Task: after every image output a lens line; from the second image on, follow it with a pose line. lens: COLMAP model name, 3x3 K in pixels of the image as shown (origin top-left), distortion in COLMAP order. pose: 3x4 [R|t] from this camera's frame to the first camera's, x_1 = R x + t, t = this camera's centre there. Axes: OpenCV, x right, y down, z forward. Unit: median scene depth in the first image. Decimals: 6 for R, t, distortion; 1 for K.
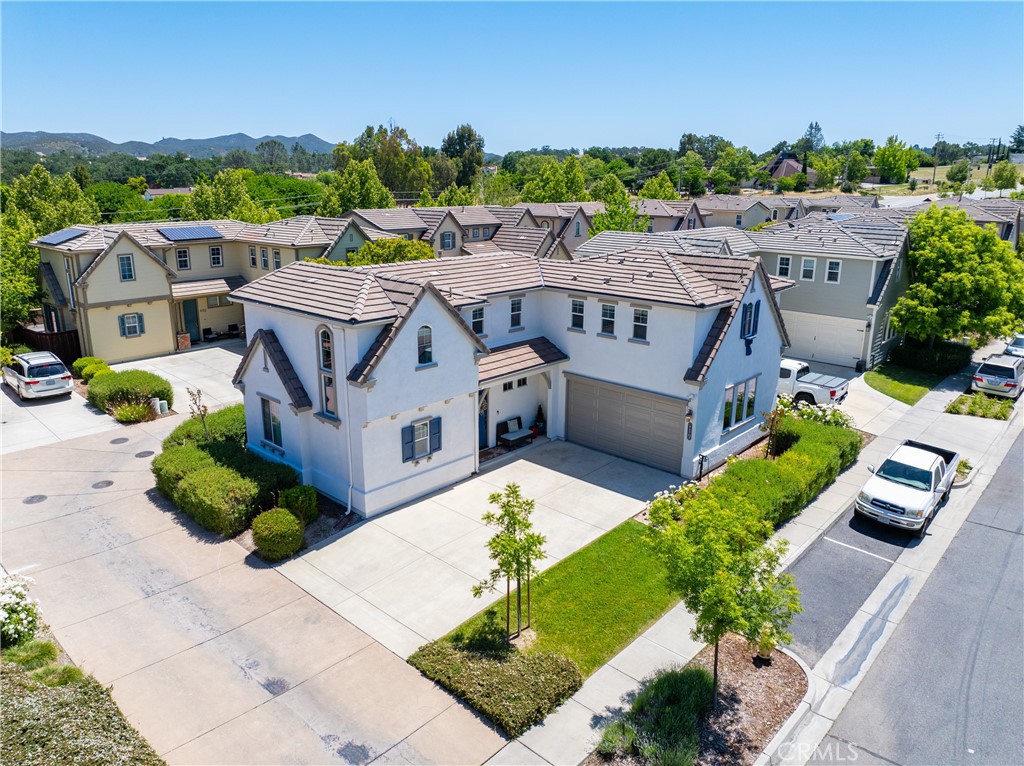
lens RADIAL K [[713.7, 0, 512.7], [0, 713.7, 373.2], [0, 0, 1]] dist [-0.050895, 0.020829]
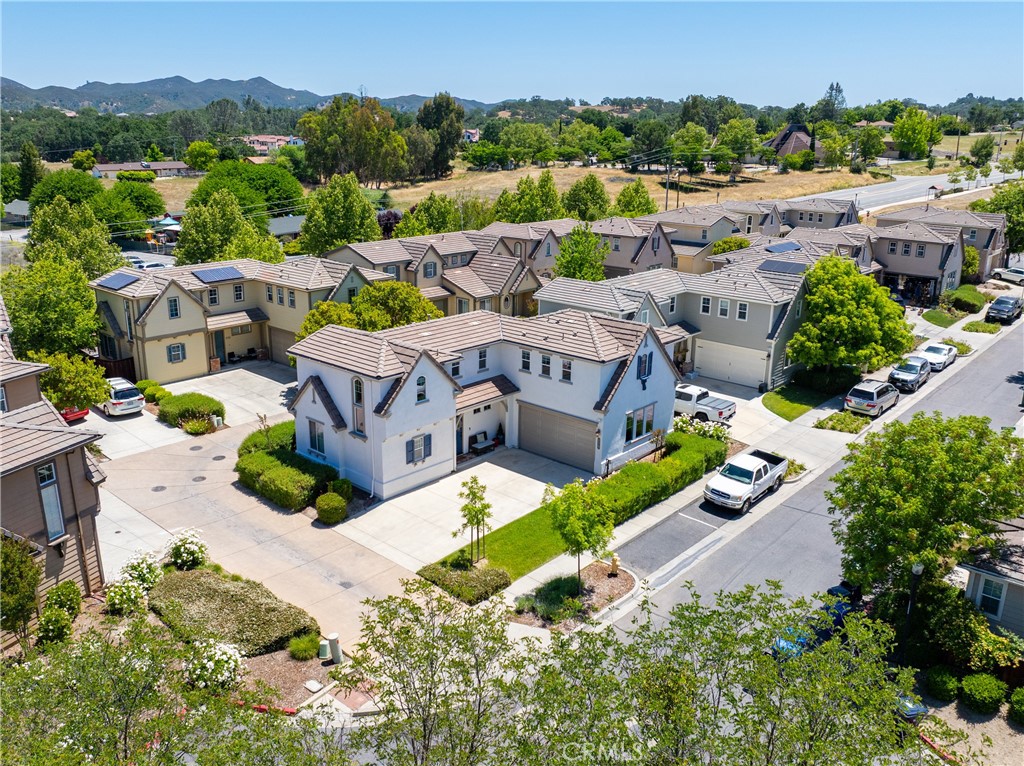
lens RADIAL K [[834.9, 0, 495.8], [0, 834.9, 384.6], [0, 0, 1]] dist [-0.039512, -0.005633]
pose [[0.999995, 0.002222, -0.002227, 0.034537], [-0.002152, 0.999507, 0.031318, -0.085022], [0.002296, -0.031313, 0.999507, -0.656221]]
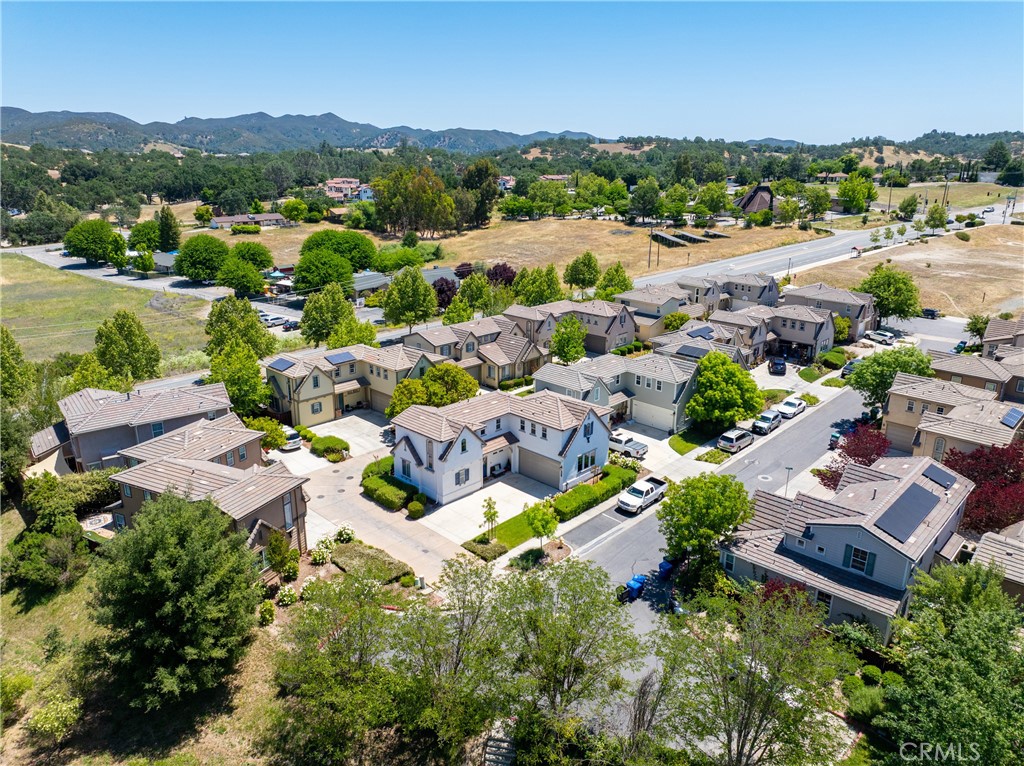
lens RADIAL K [[713.7, 0, 512.0], [0, 713.7, 378.0], [0, 0, 1]] dist [-0.050895, 0.020829]
pose [[0.999640, 0.008348, -0.025510, 0.115310], [-0.007374, 0.999249, 0.038051, -0.340844], [0.025809, -0.037849, 0.998950, -1.501452]]
